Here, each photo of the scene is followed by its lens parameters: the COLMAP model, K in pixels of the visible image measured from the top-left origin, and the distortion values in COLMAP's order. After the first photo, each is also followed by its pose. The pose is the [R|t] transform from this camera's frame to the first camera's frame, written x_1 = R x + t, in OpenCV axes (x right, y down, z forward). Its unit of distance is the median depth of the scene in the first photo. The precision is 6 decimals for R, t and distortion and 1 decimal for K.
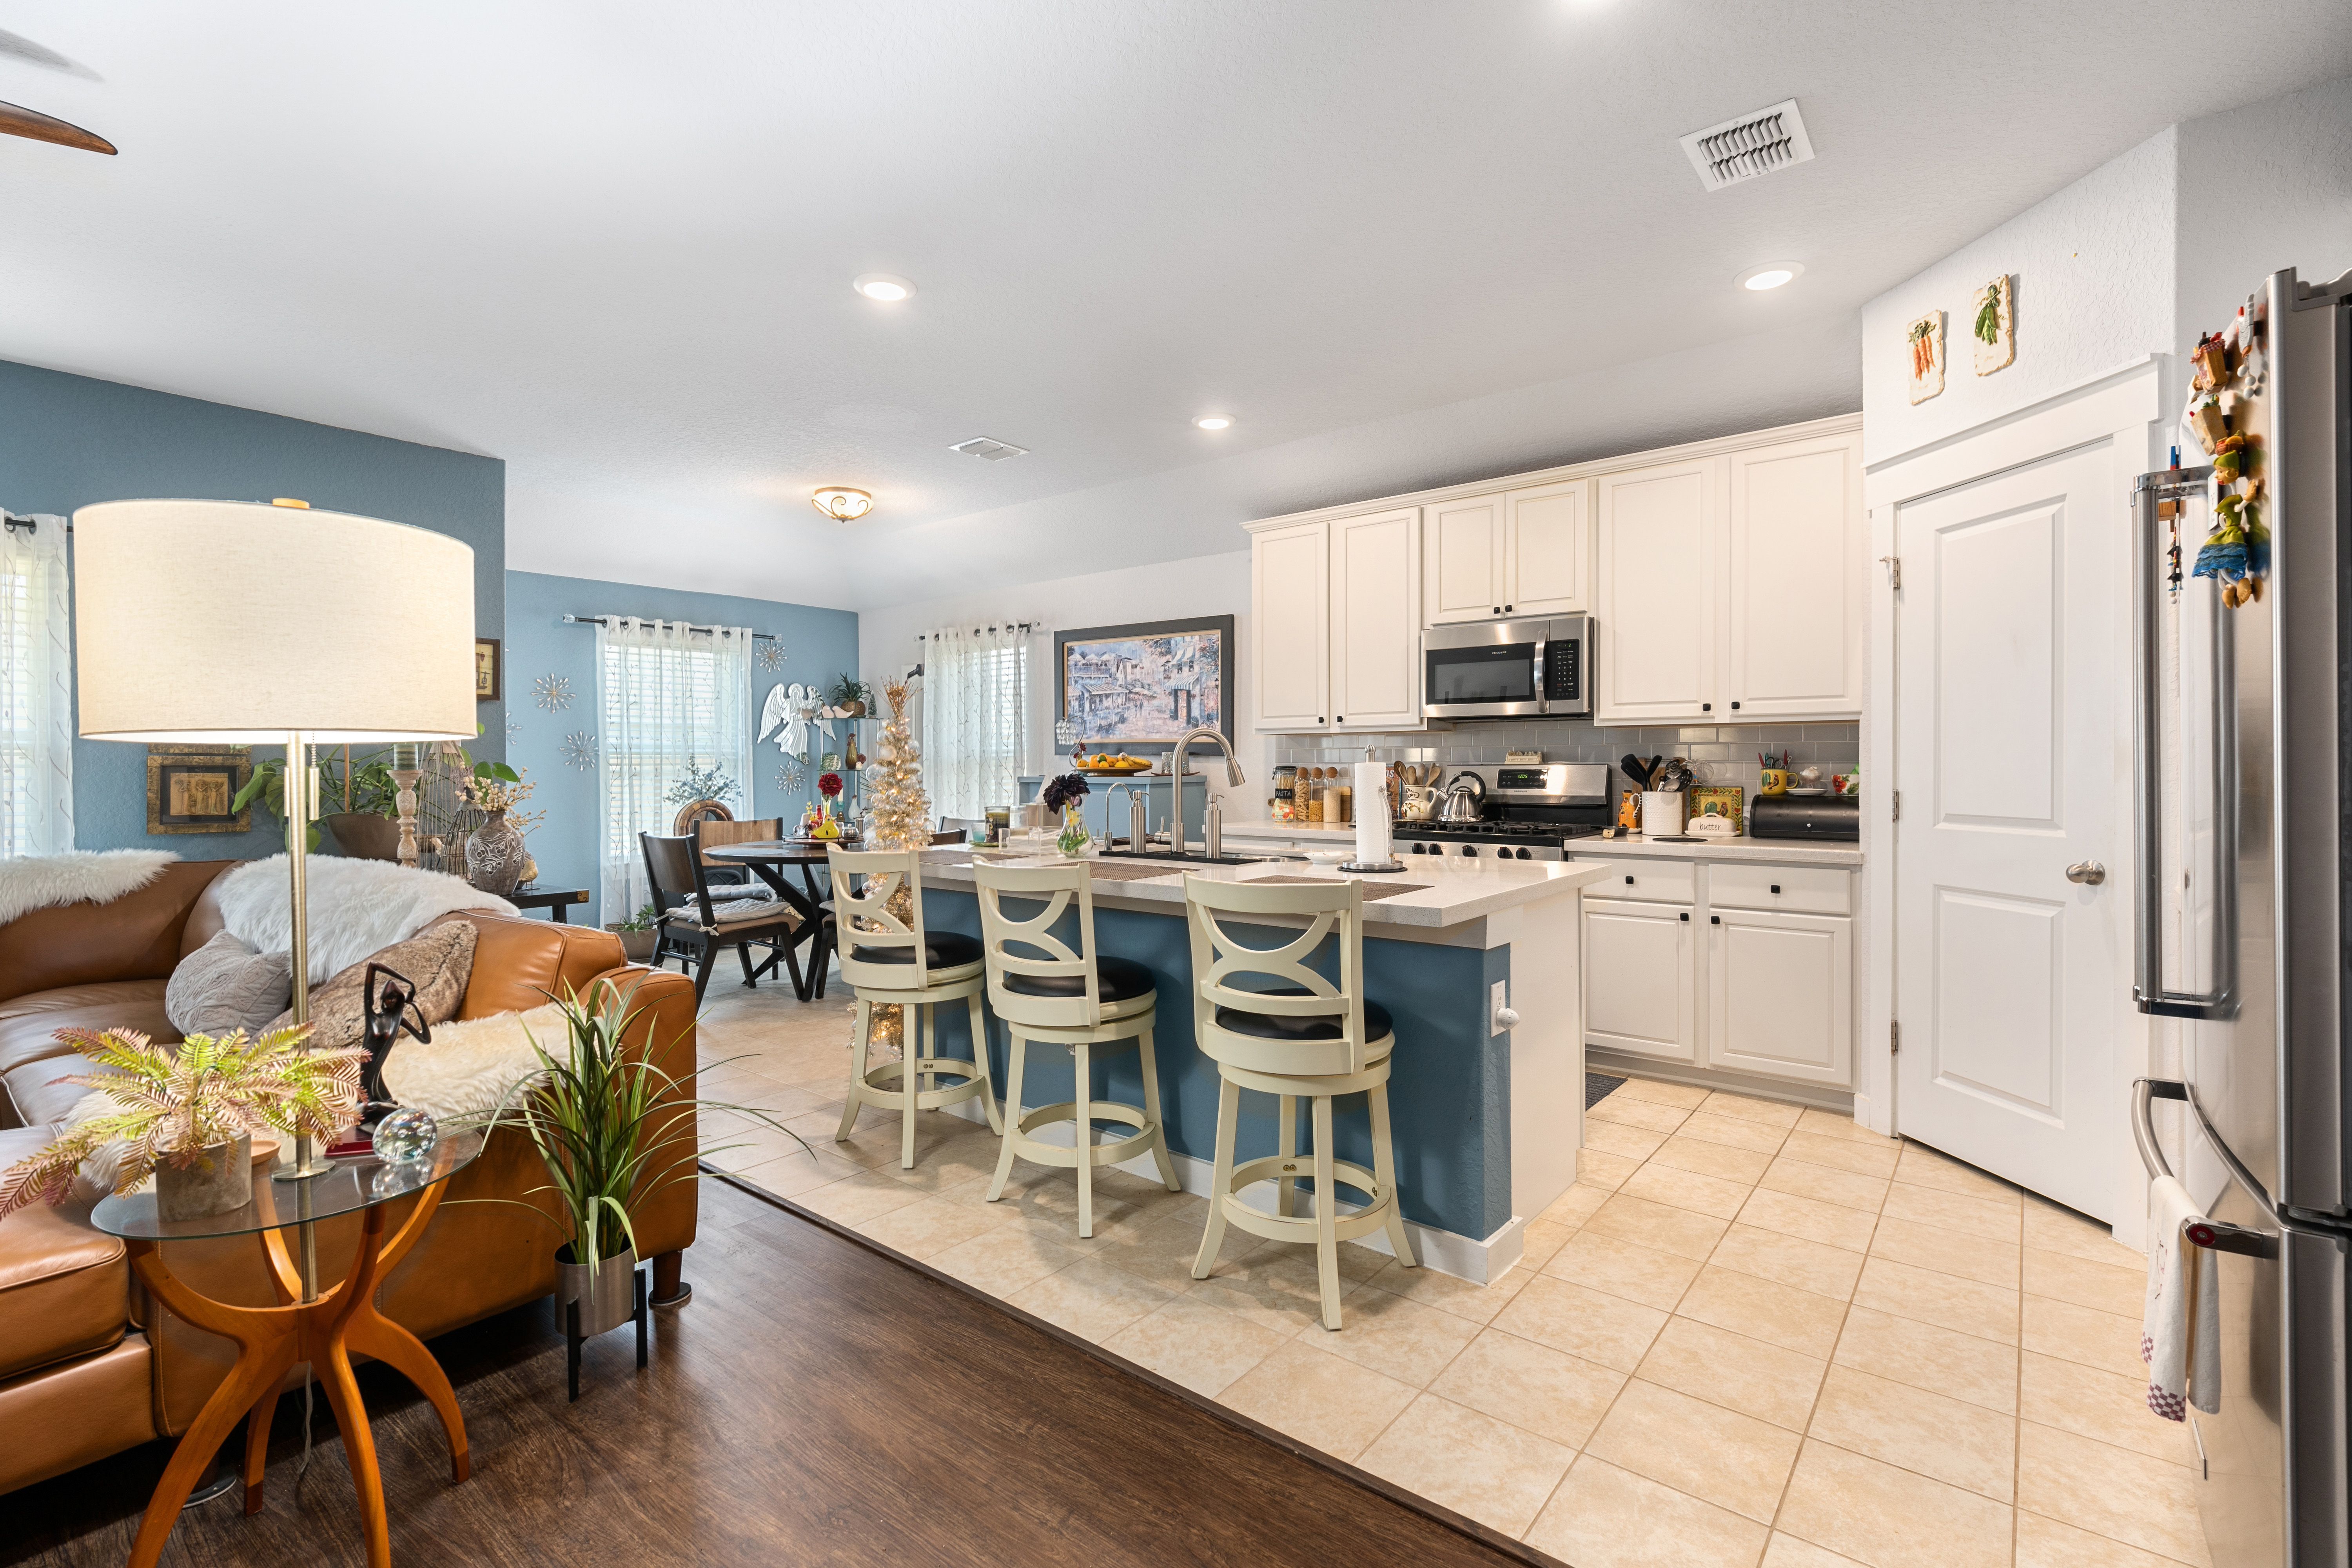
lens RADIAL K [[1071.9, 0, 1166.2], [0, 1071.9, 769.6], [0, 0, 1]] dist [-0.008975, 0.003211]
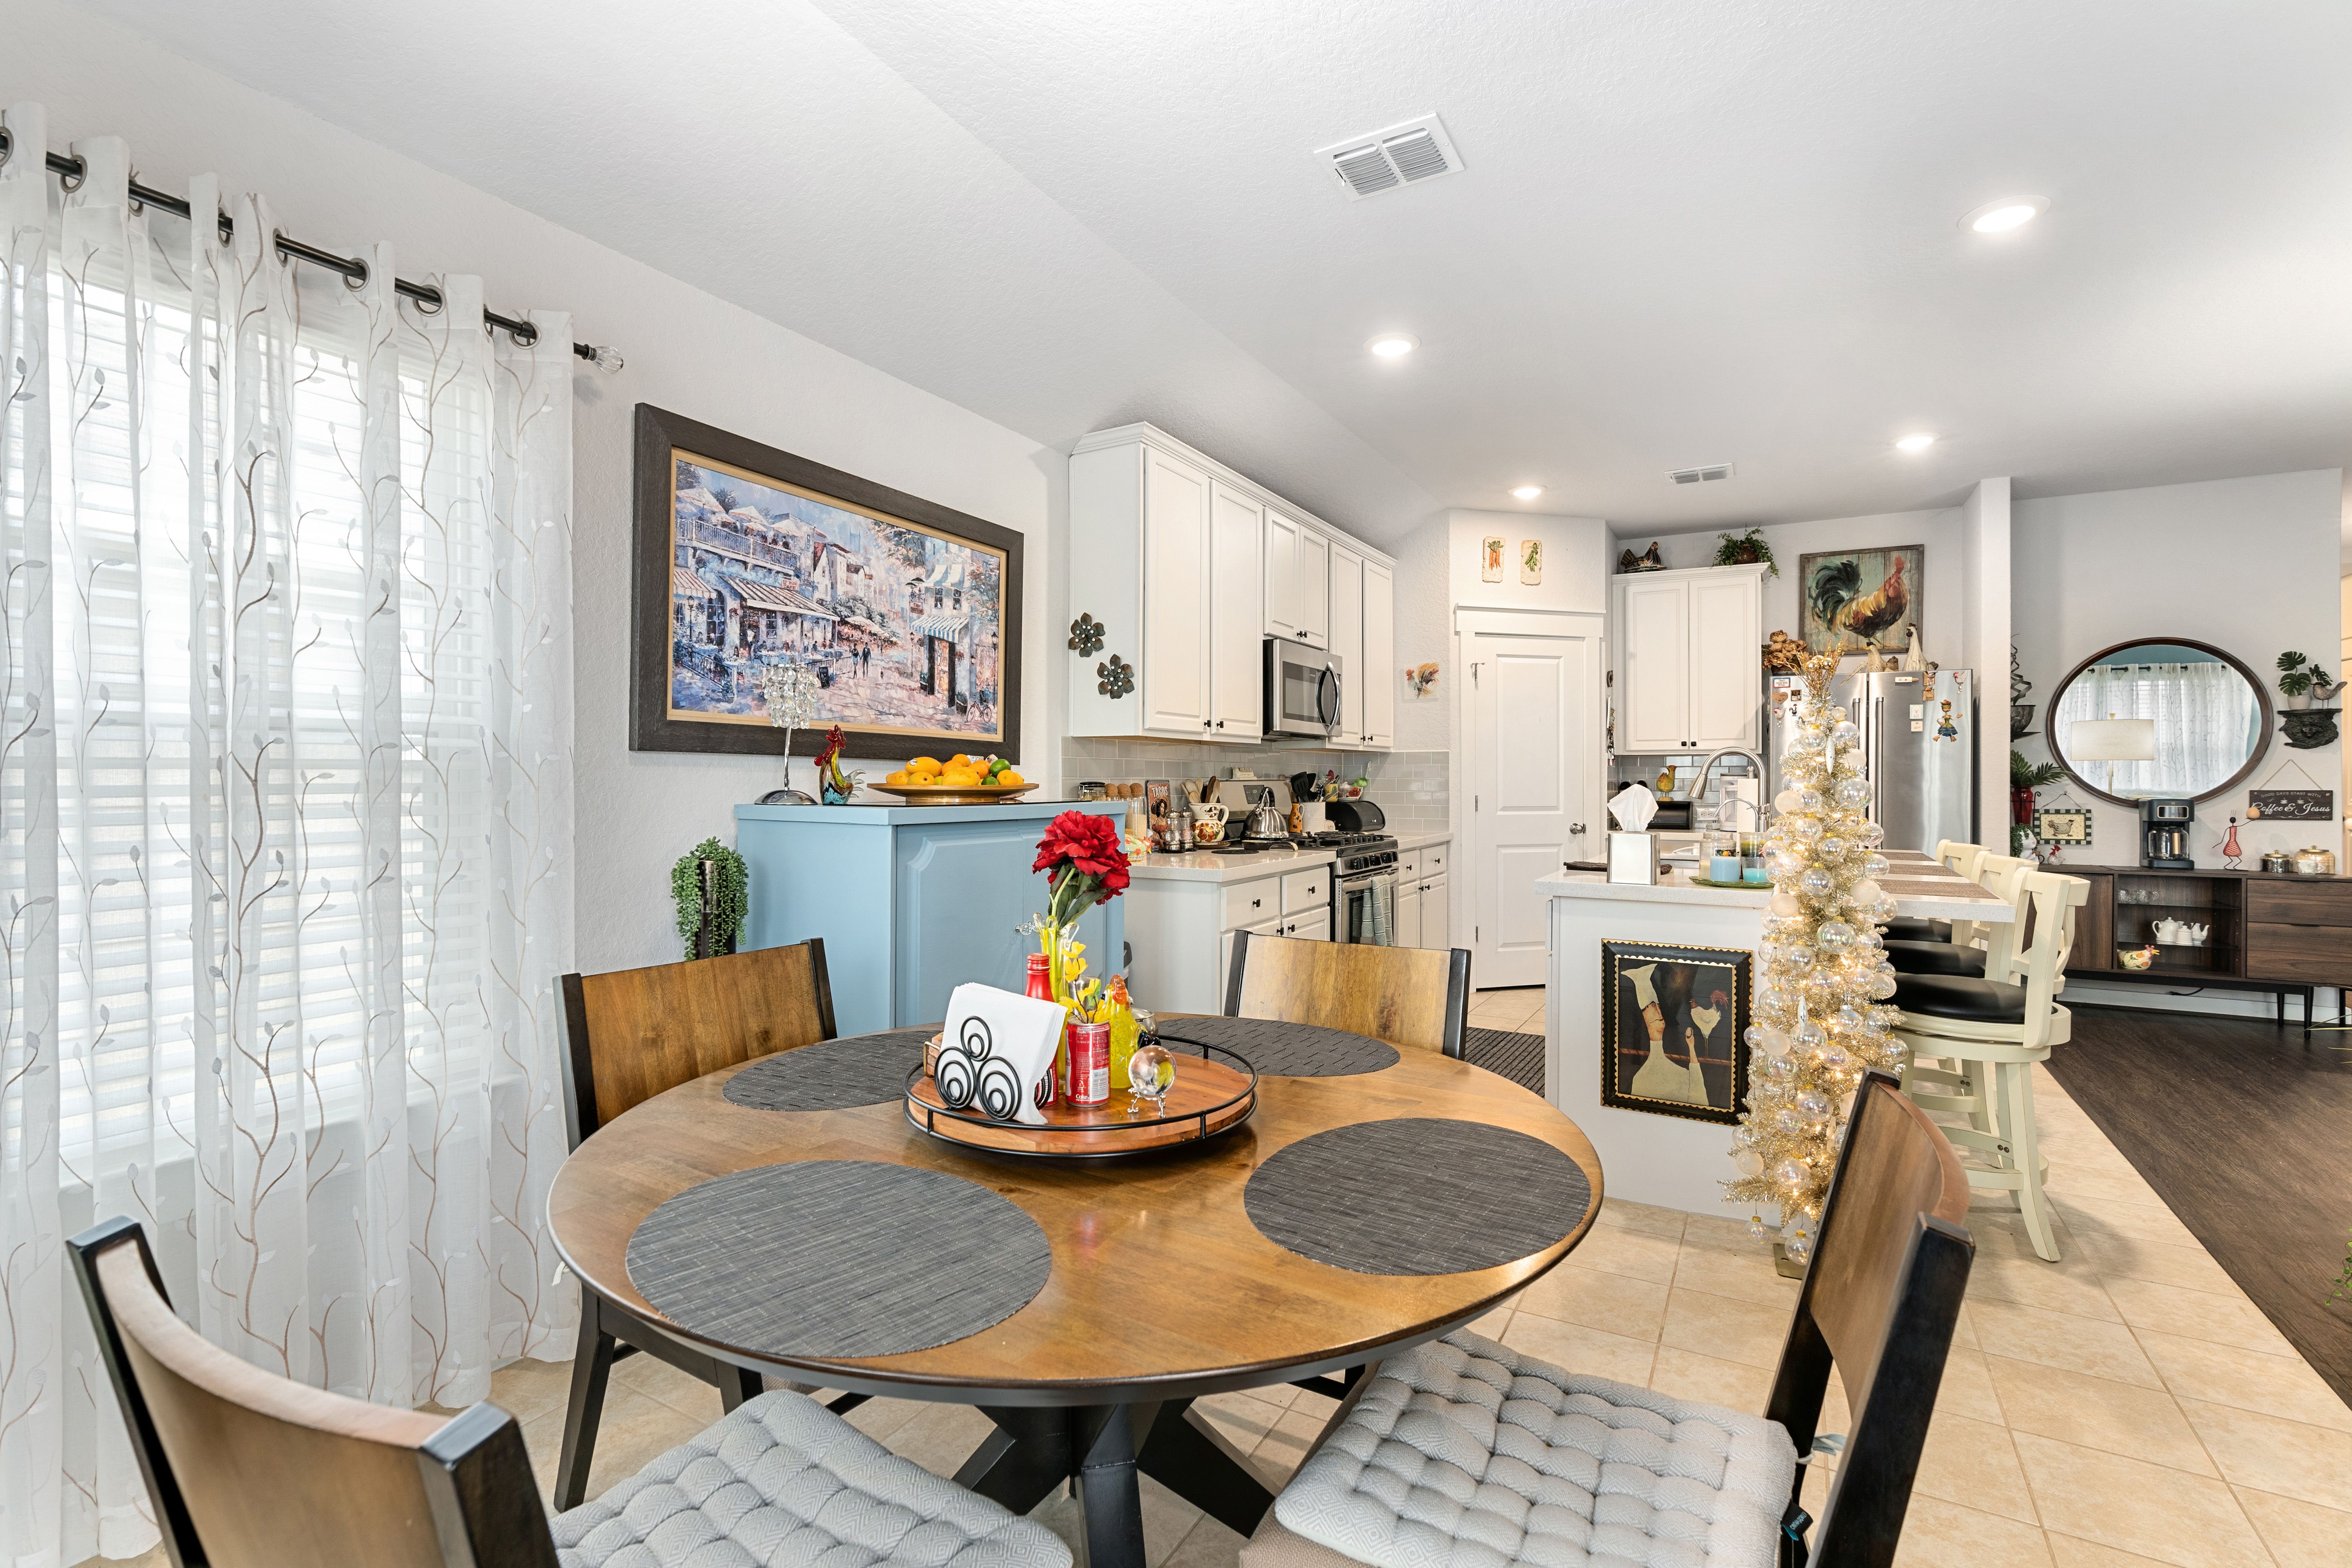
lens RADIAL K [[1071.9, 0, 1180.0], [0, 1071.9, 777.0], [0, 0, 1]] dist [-0.008975, 0.003211]
pose [[-0.175488, 0.004911, 0.984469, -0.527868], [0.005450, 0.999977, -0.004017, -0.003012], [-0.984467, 0.004660, -0.175511, 0.968938]]
